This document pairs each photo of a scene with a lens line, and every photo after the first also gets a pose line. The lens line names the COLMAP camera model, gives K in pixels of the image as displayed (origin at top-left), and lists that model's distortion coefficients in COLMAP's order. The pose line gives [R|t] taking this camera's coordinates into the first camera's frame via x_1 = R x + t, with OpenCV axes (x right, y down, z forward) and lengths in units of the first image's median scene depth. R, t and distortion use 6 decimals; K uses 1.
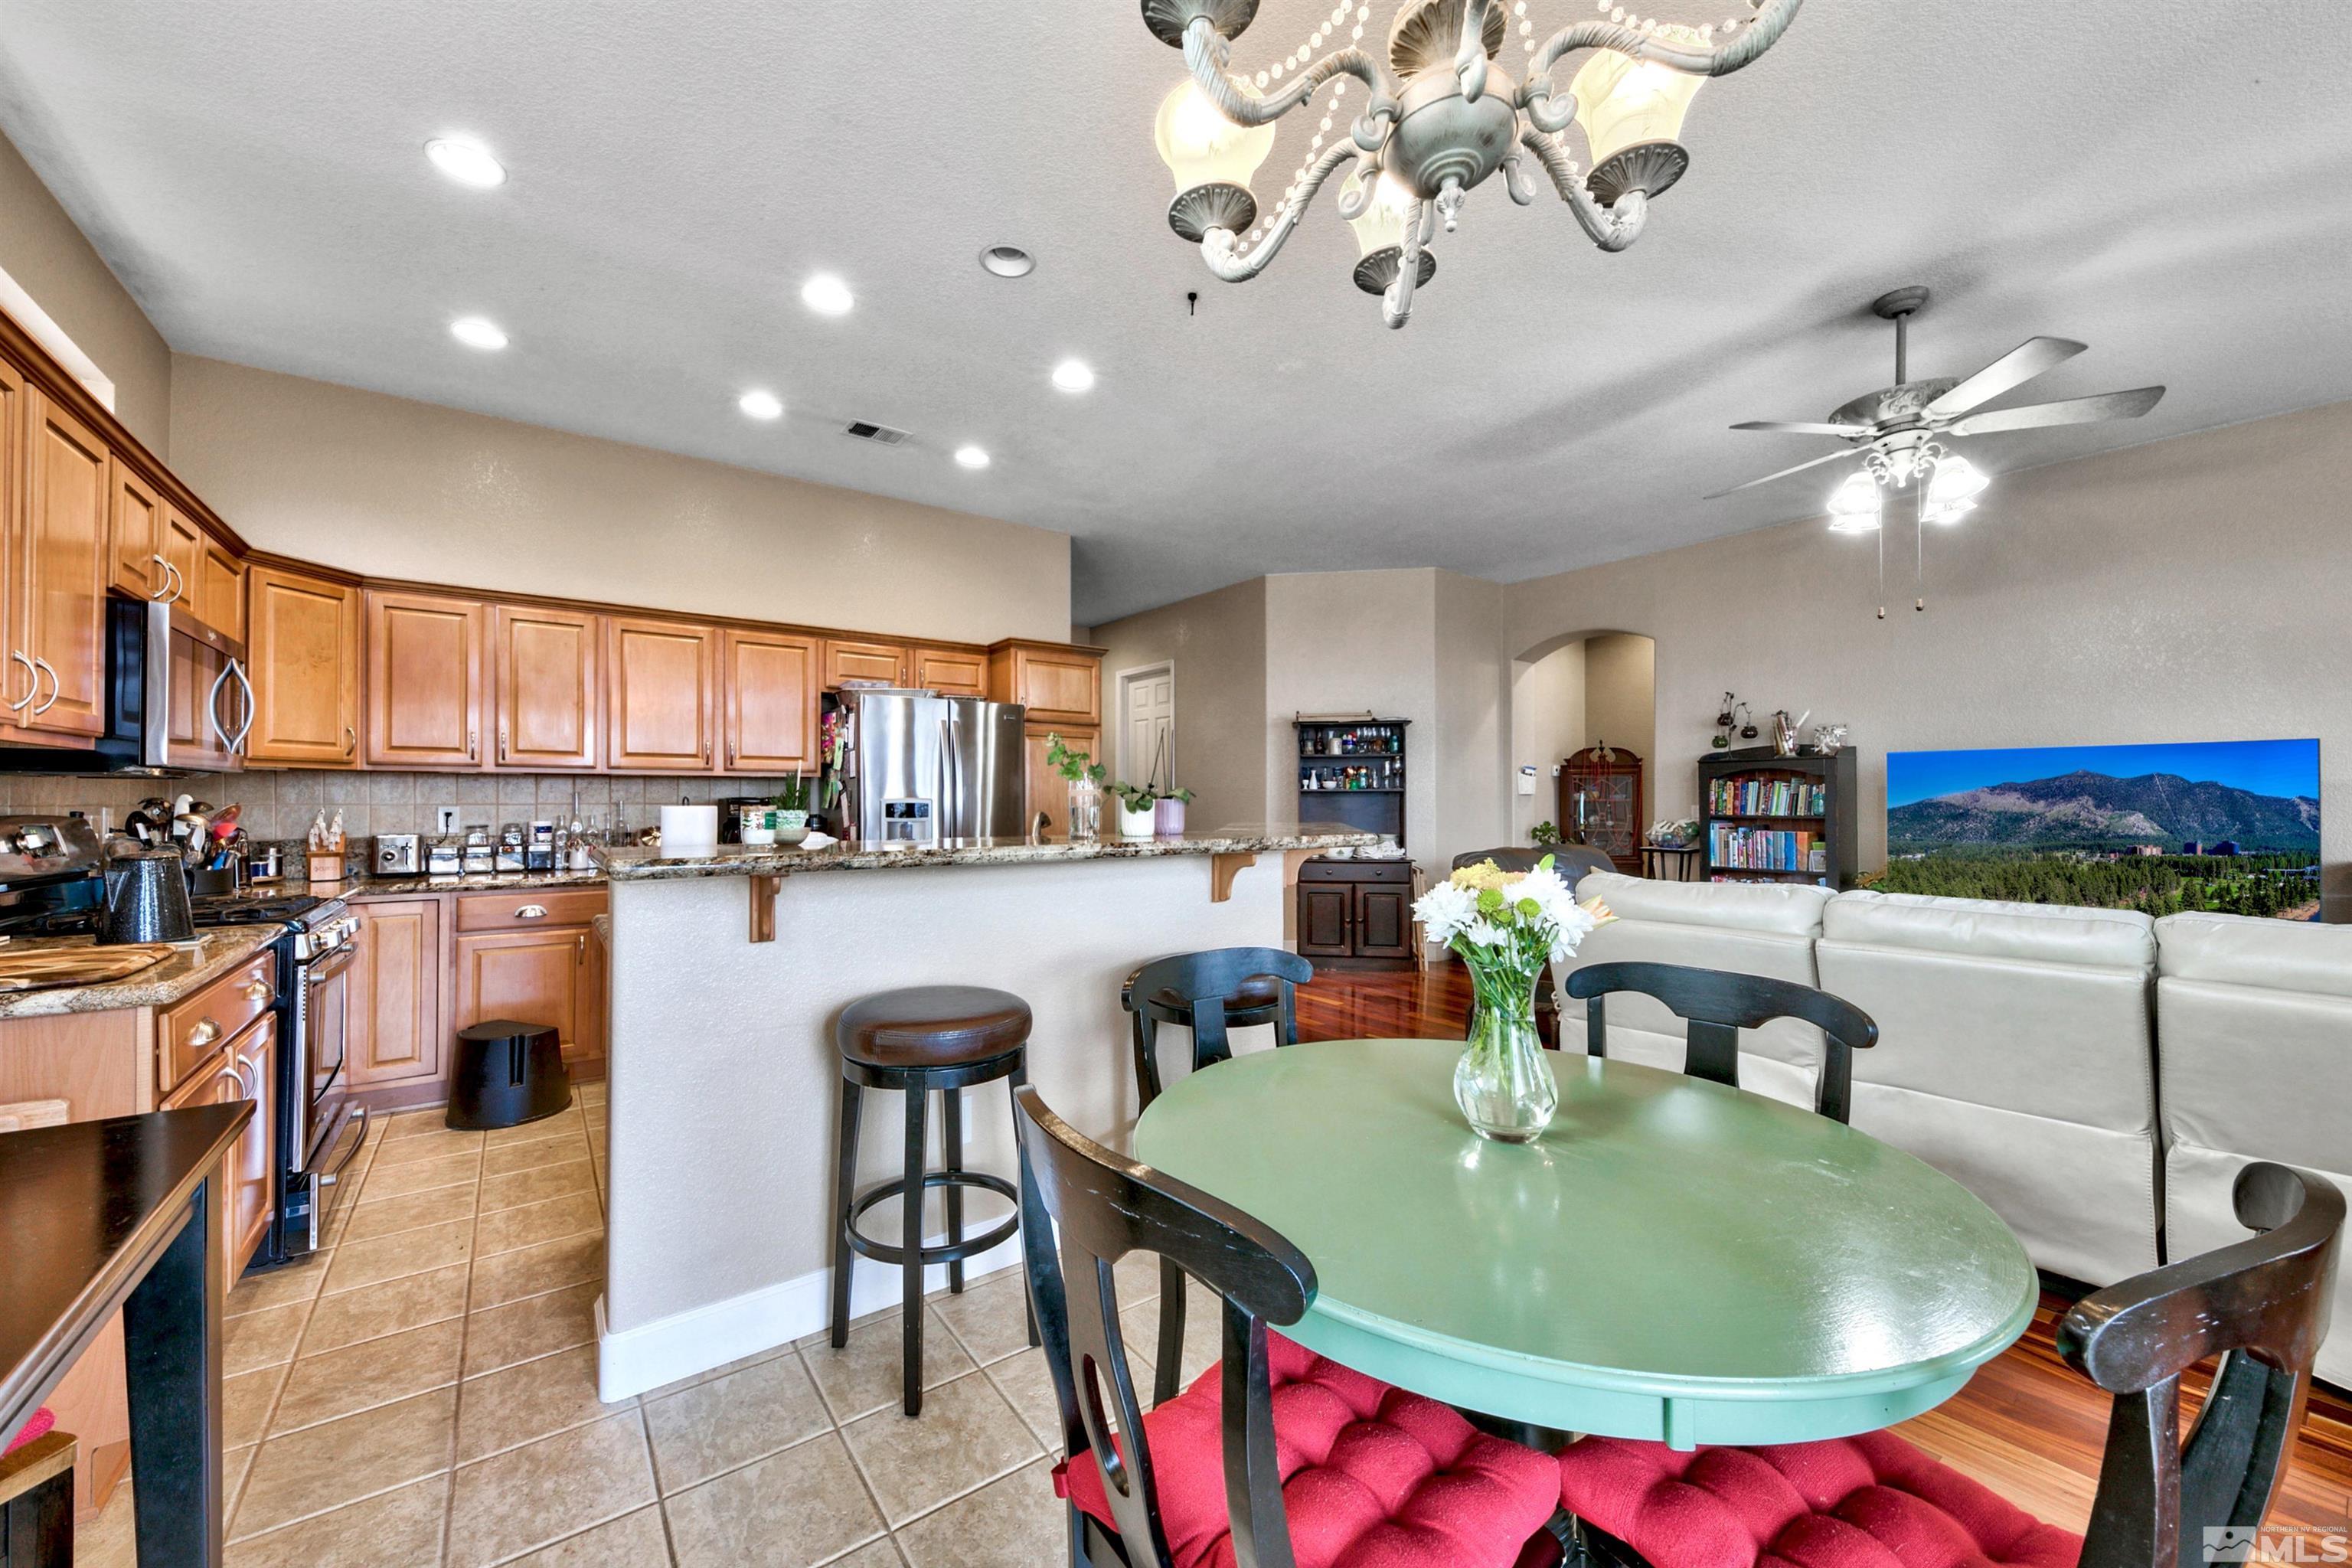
lens RADIAL K [[887.6, 0, 1156.9], [0, 887.6, 792.2], [0, 0, 1]] dist [0.010357, -0.001116]
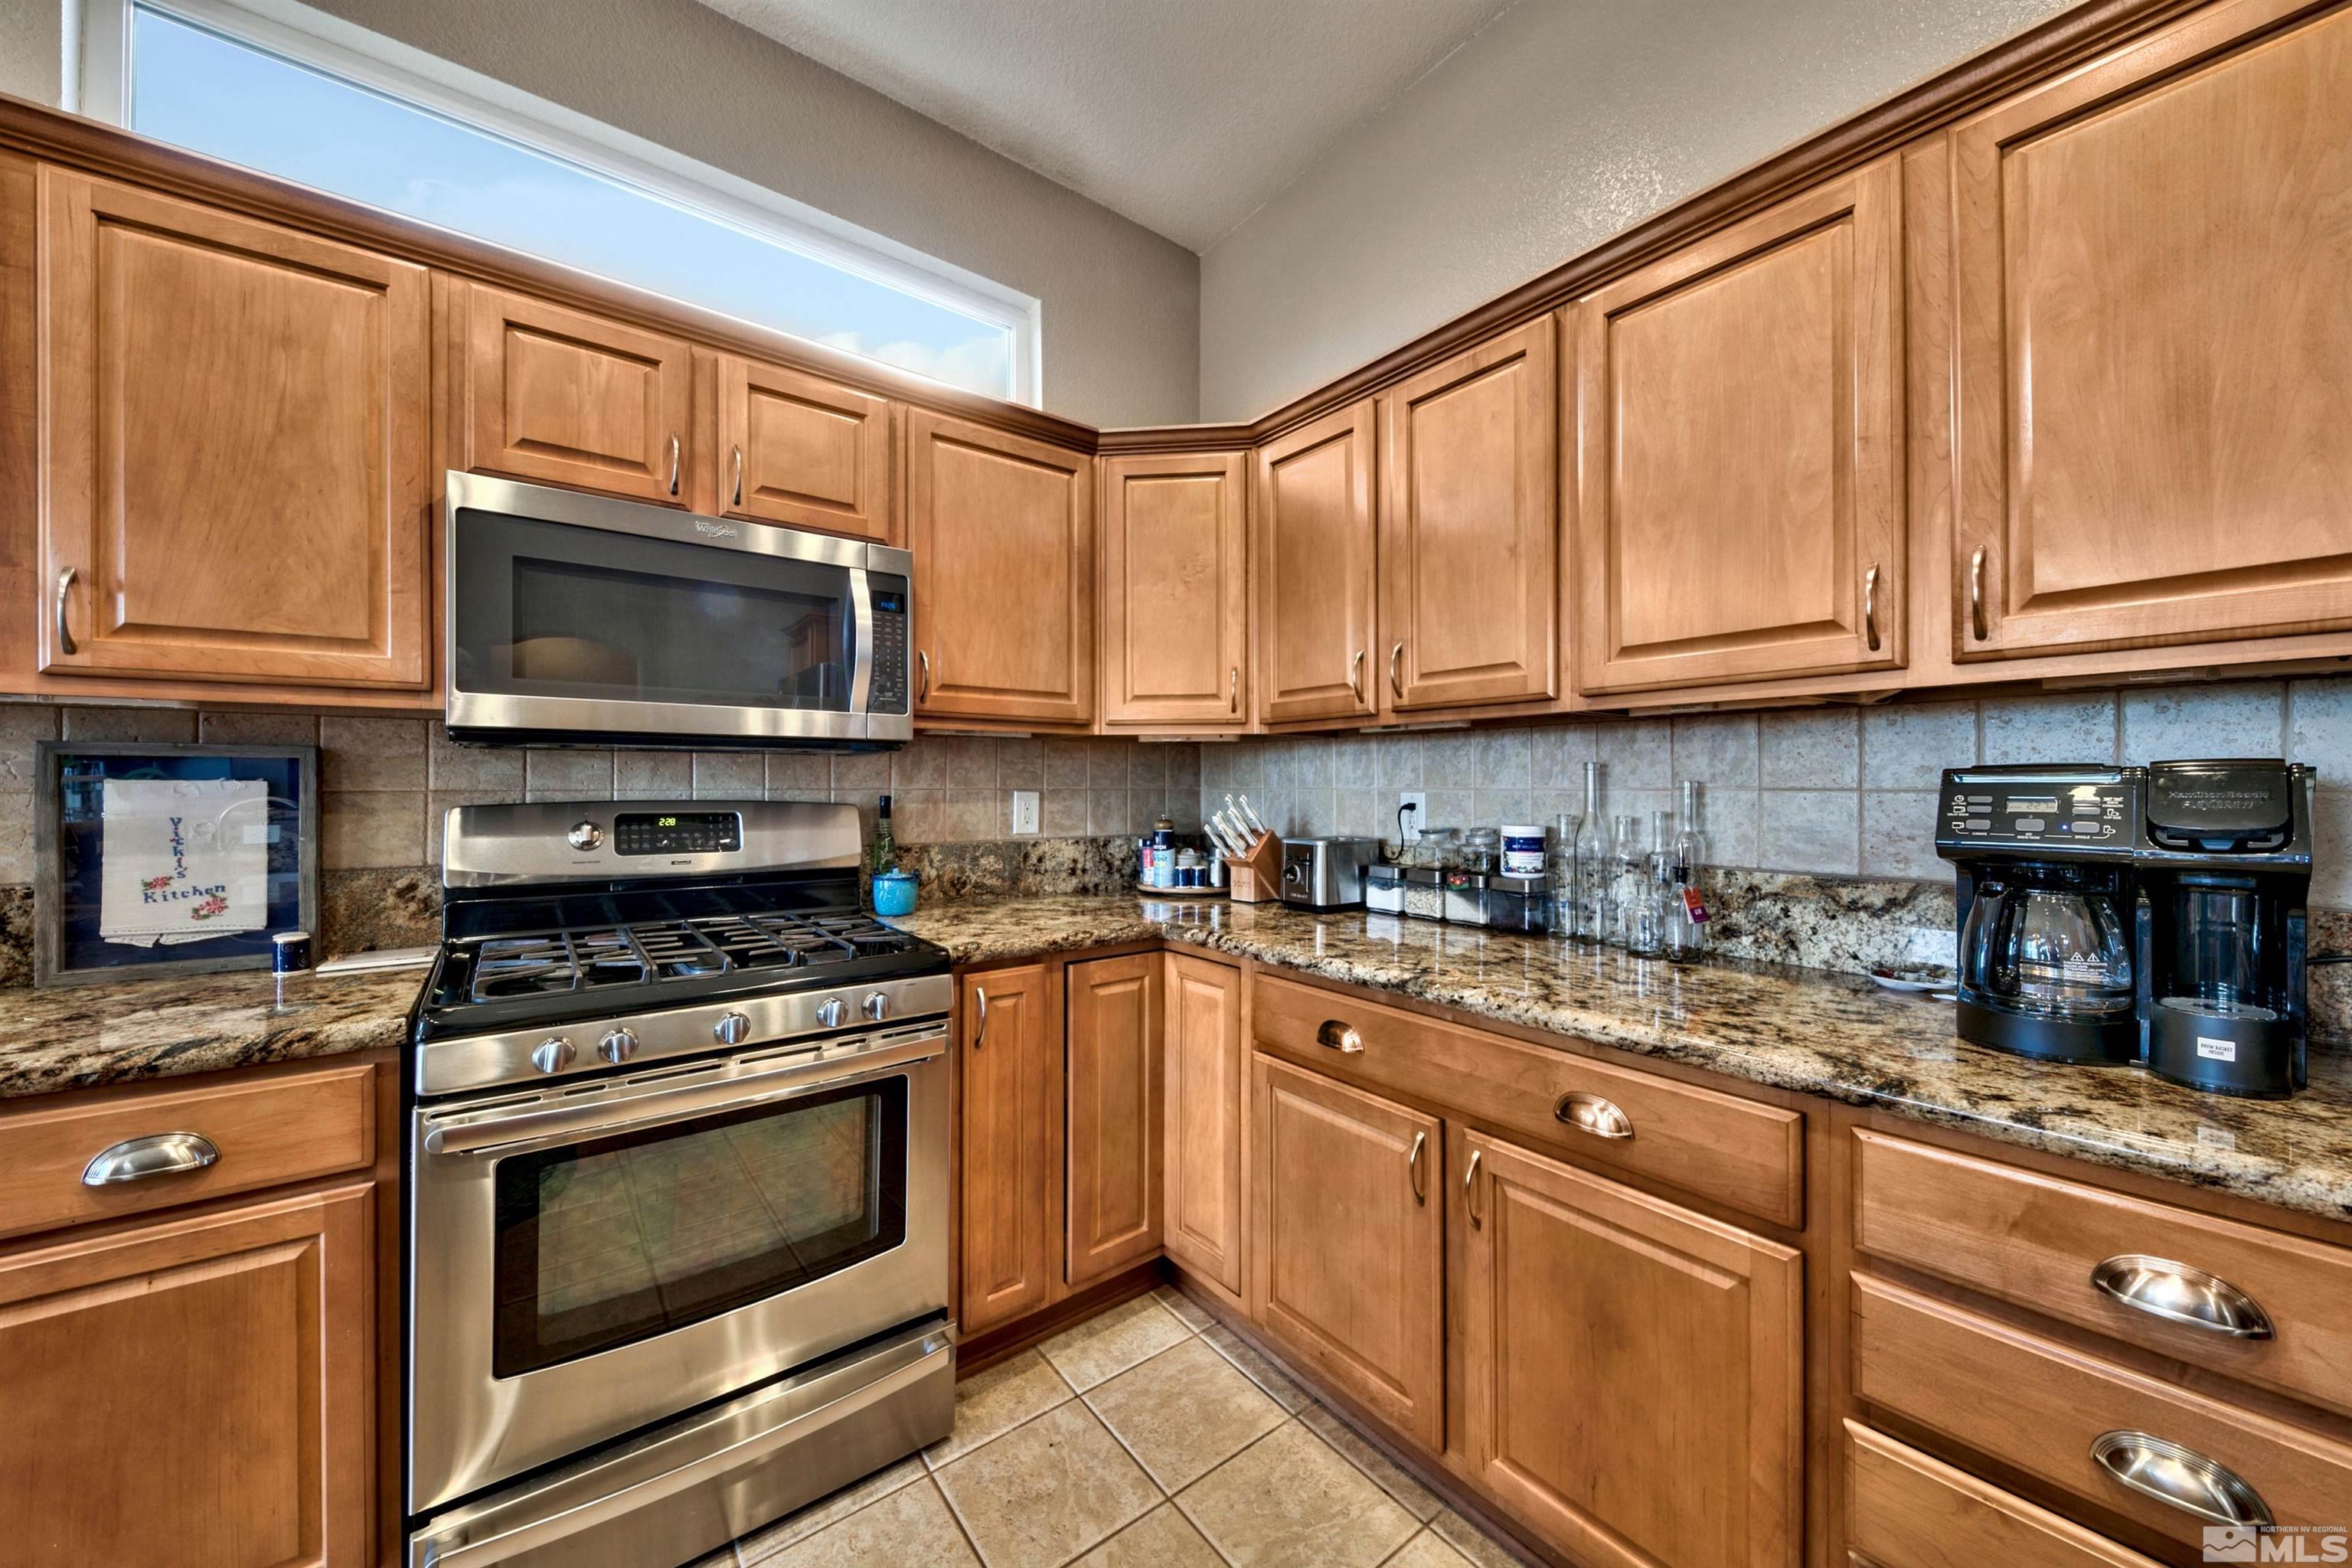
lens RADIAL K [[837.7, 0, 1181.8], [0, 837.7, 784.6], [0, 0, 1]] dist [0.012430, -0.001569]
pose [[0.042157, -0.002056, -0.999109, -0.253126], [0.010839, 0.999940, -0.001601, 0.009493], [0.999052, -0.010762, 0.042177, 0.780852]]
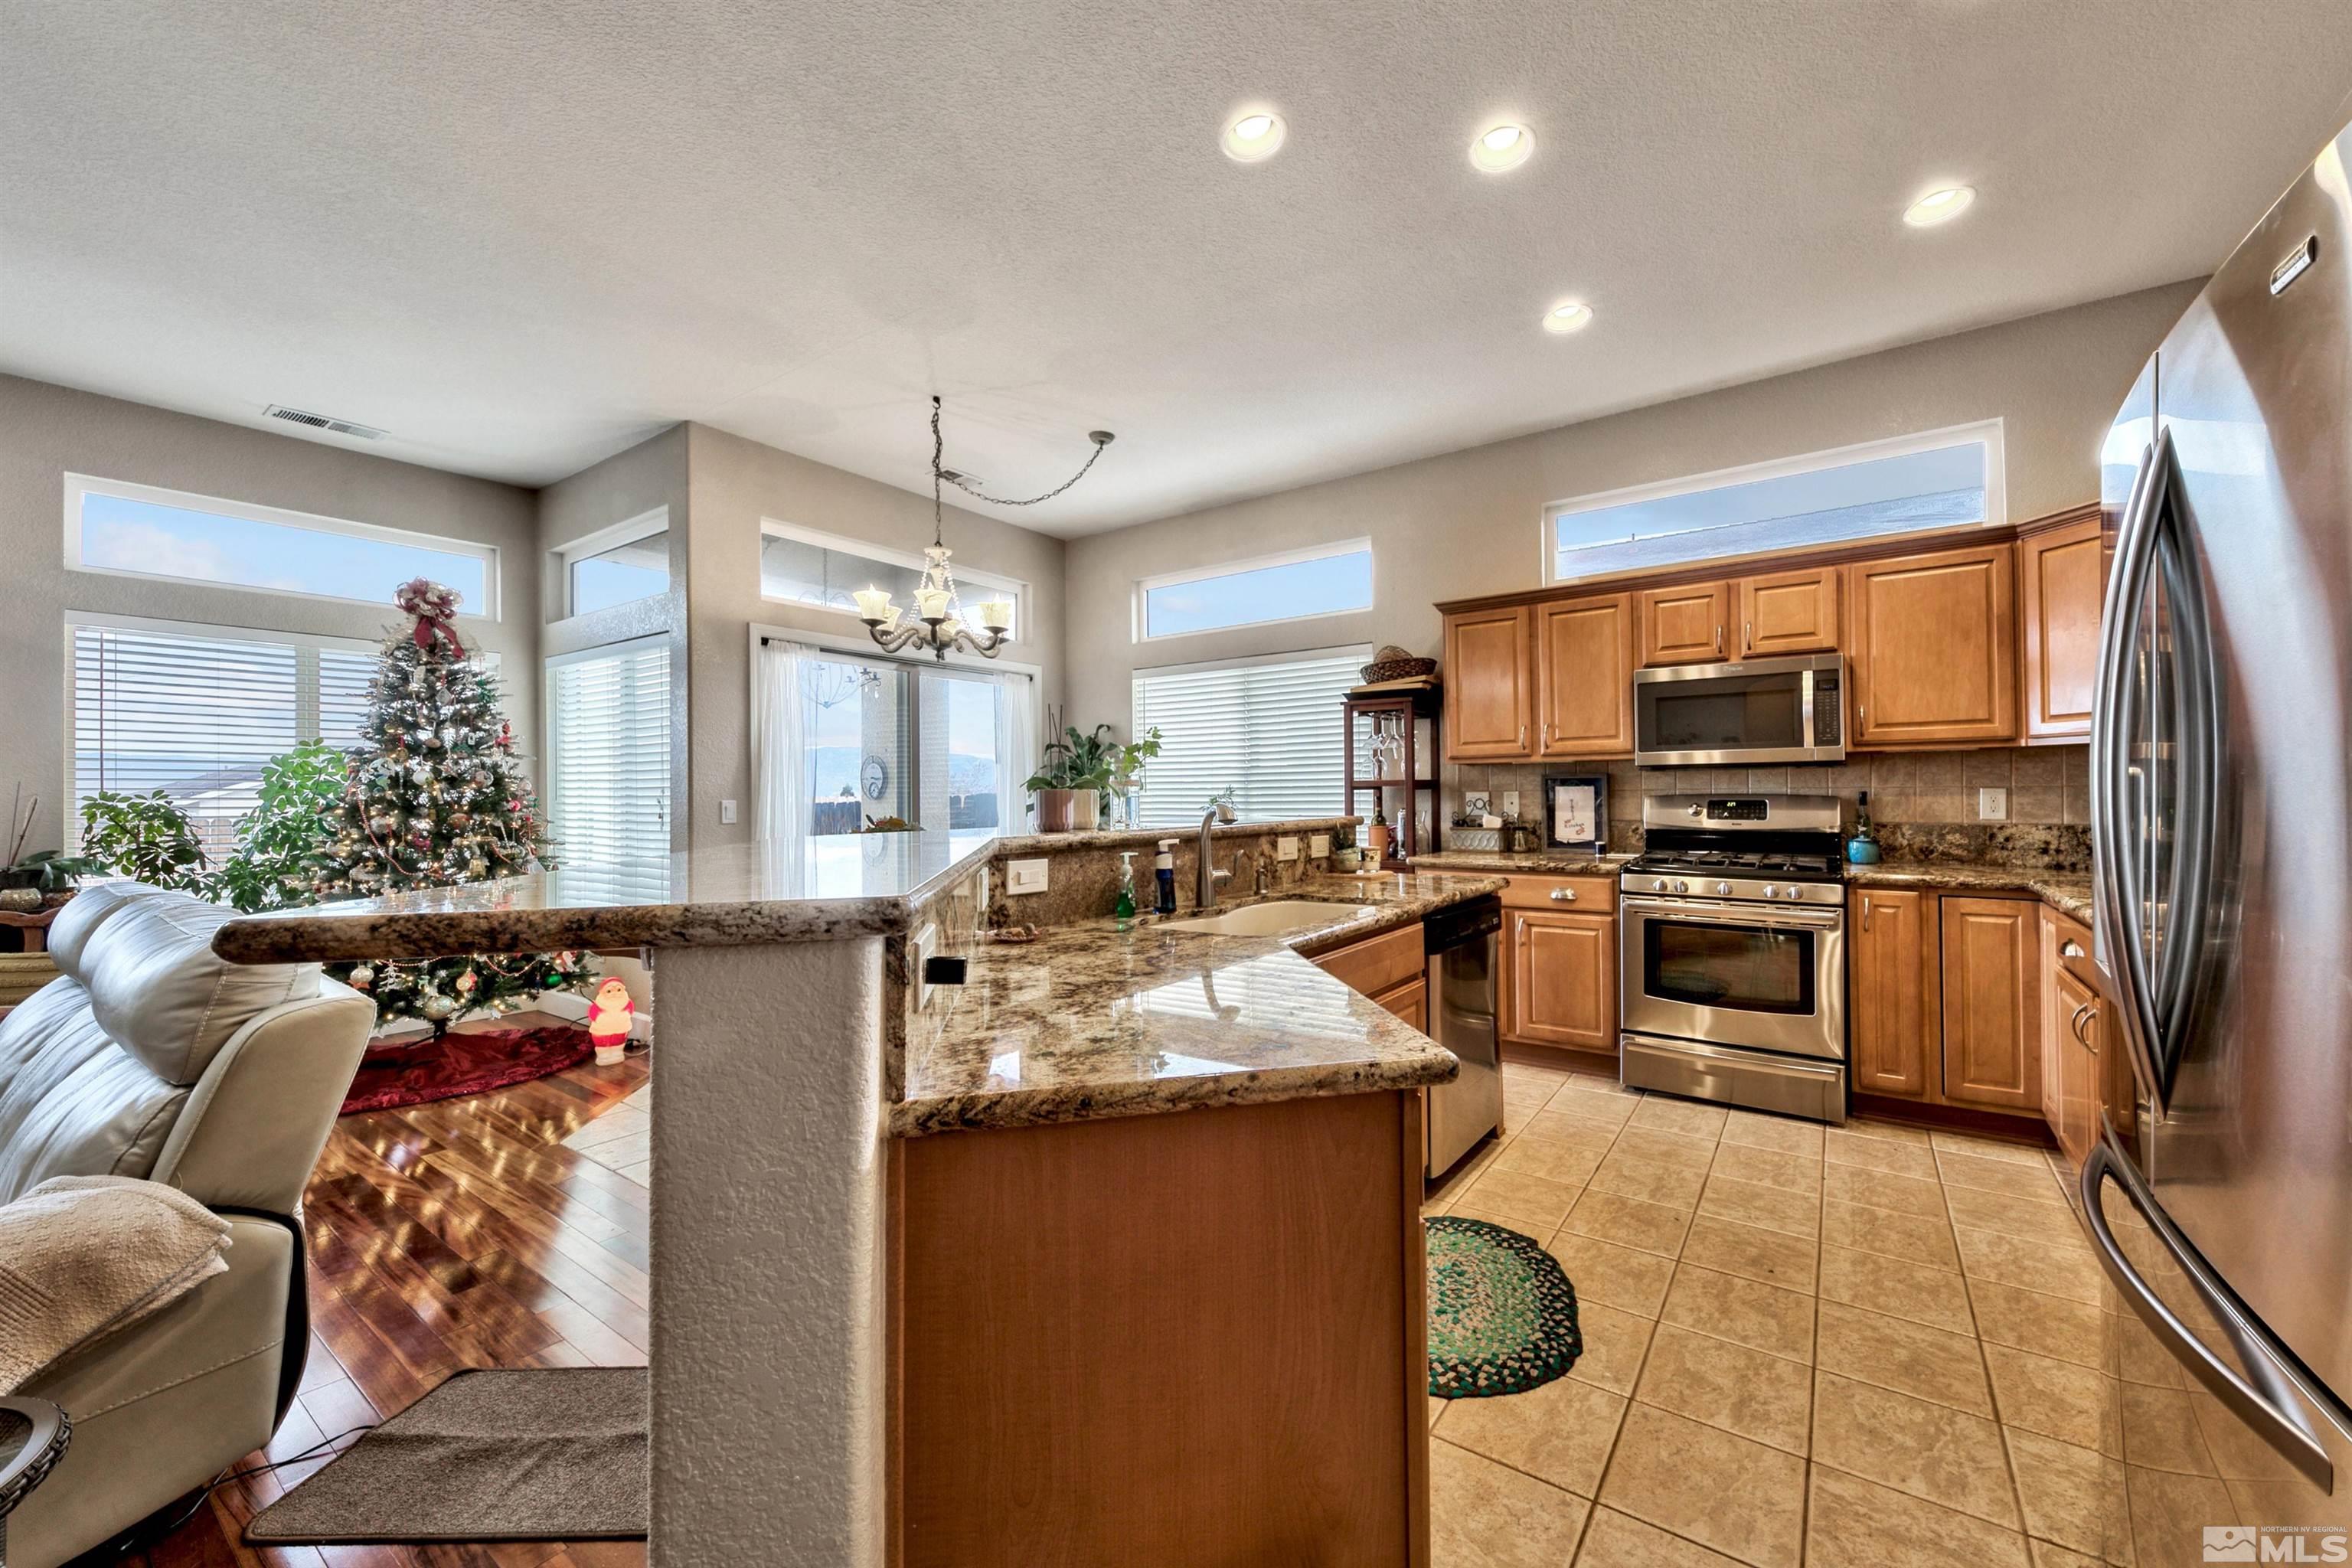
lens RADIAL K [[887.6, 0, 1268.9], [0, 887.6, 780.1], [0, 0, 1]] dist [0.010357, -0.001116]
pose [[-0.928395, 0.005079, -0.371561, 0.090121], [0.014307, 0.999654, -0.022085, 0.013241], [0.371320, -0.025820, -0.928146, 1.208065]]
